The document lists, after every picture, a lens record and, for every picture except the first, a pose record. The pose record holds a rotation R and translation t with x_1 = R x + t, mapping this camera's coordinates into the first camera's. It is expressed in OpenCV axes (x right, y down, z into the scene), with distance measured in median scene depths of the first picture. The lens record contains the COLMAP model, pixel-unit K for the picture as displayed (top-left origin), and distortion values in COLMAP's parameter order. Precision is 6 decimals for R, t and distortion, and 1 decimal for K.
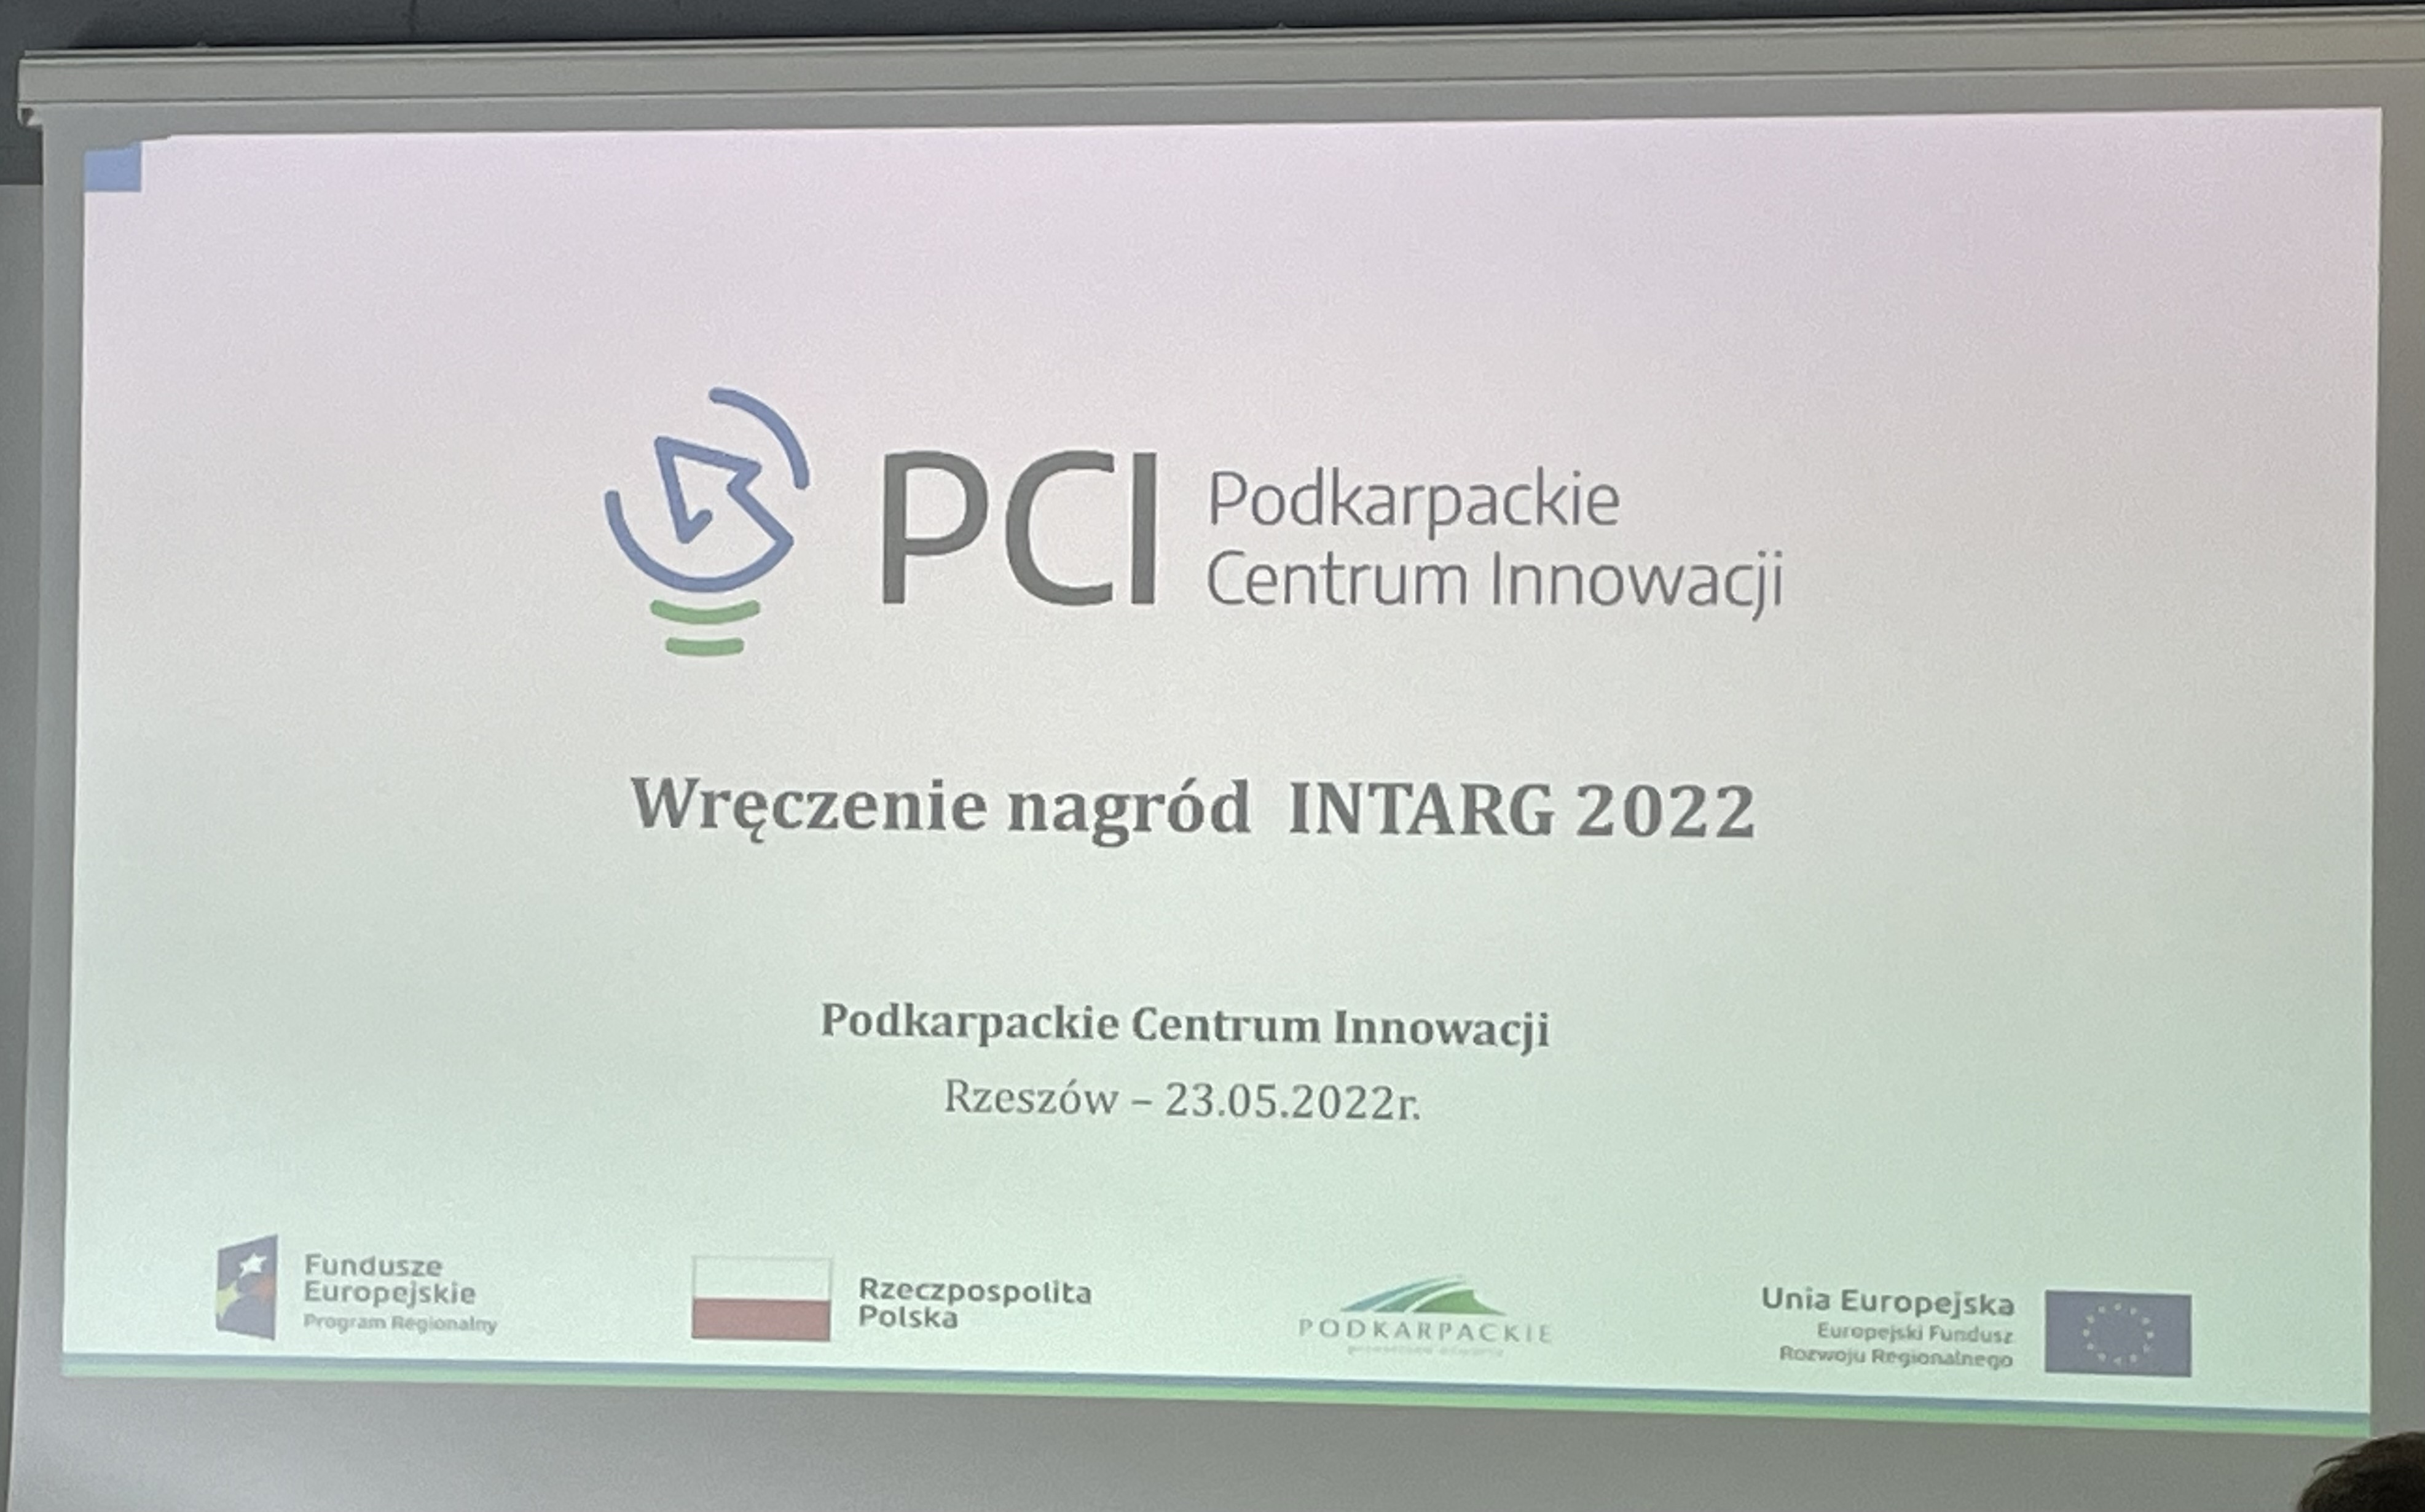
lens RADIAL K [[5680.3, 0, 1216.1], [0, 5680.3, 759.5], [0, 0, 1]] dist [0.004134, 0.000000]
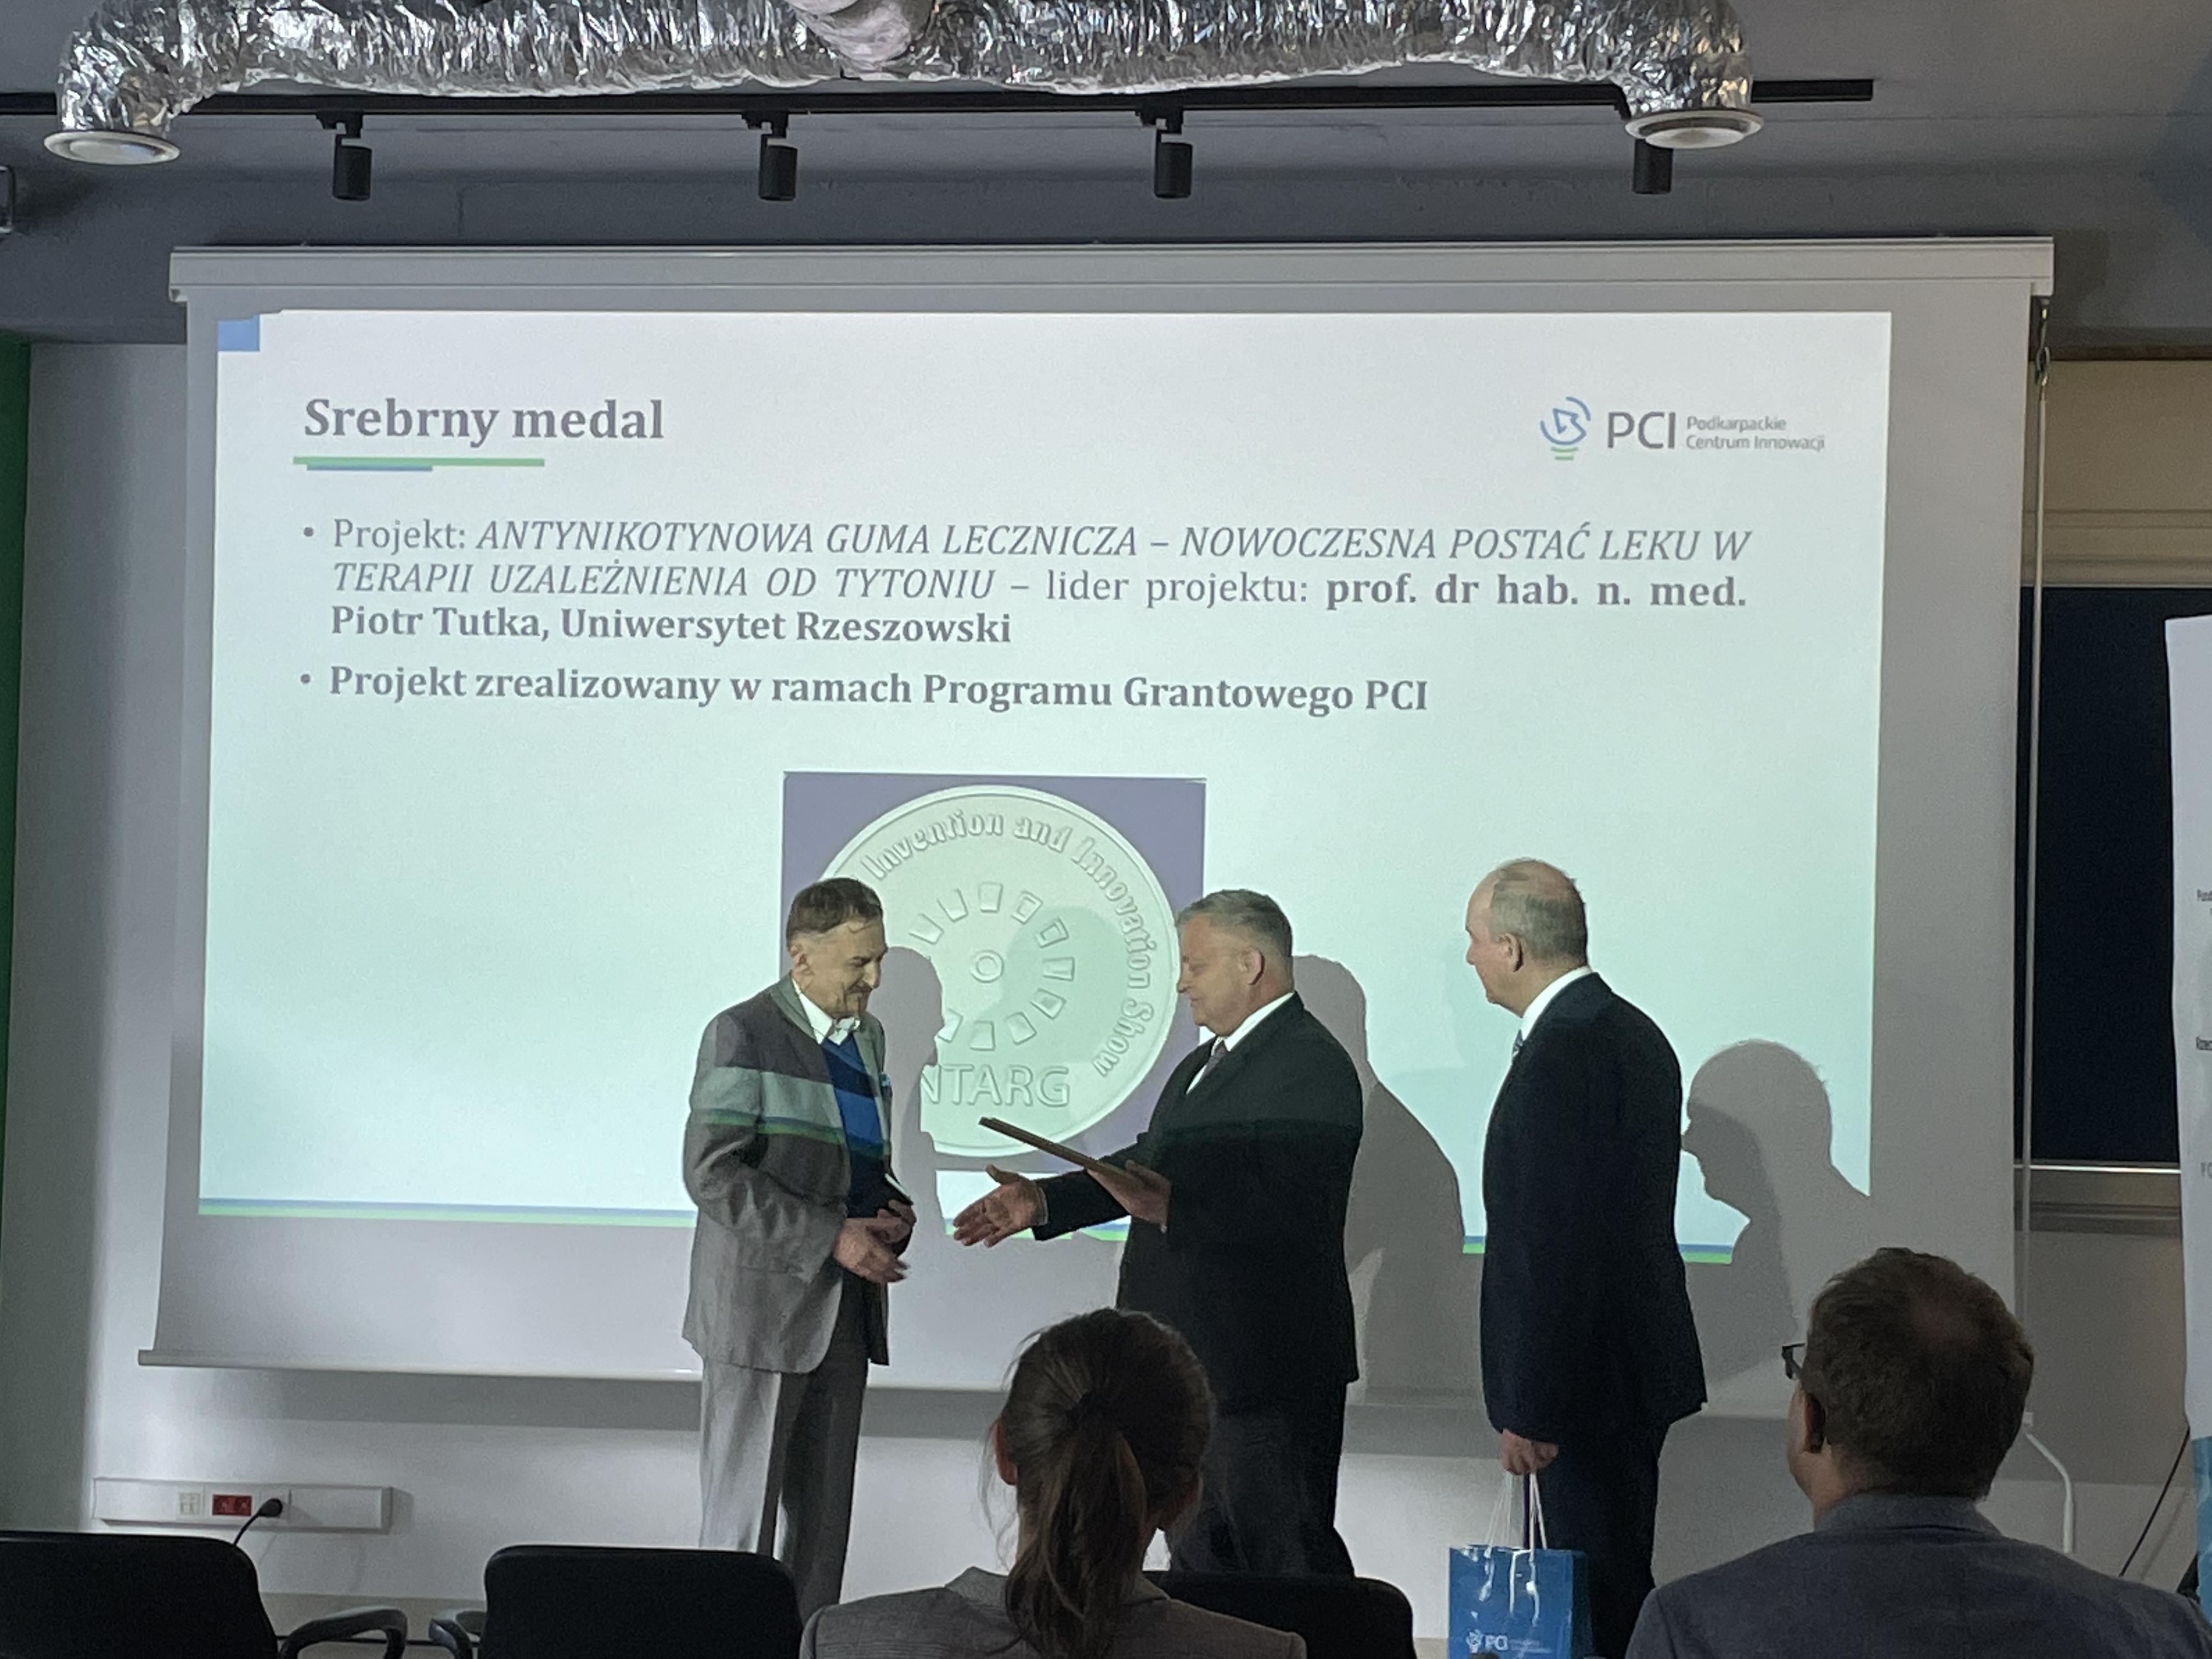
lens RADIAL K [[4306.5, 0, 1179.2], [0, 4306.5, 828.8], [0, 0, 1]] dist [0.070034, 0.000000]
pose [[0.999042, 0.006770, 0.043238, -0.511500], [-0.007111, 0.999945, 0.007744, 0.231973], [-0.043183, -0.008044, 0.999035, -2.181124]]
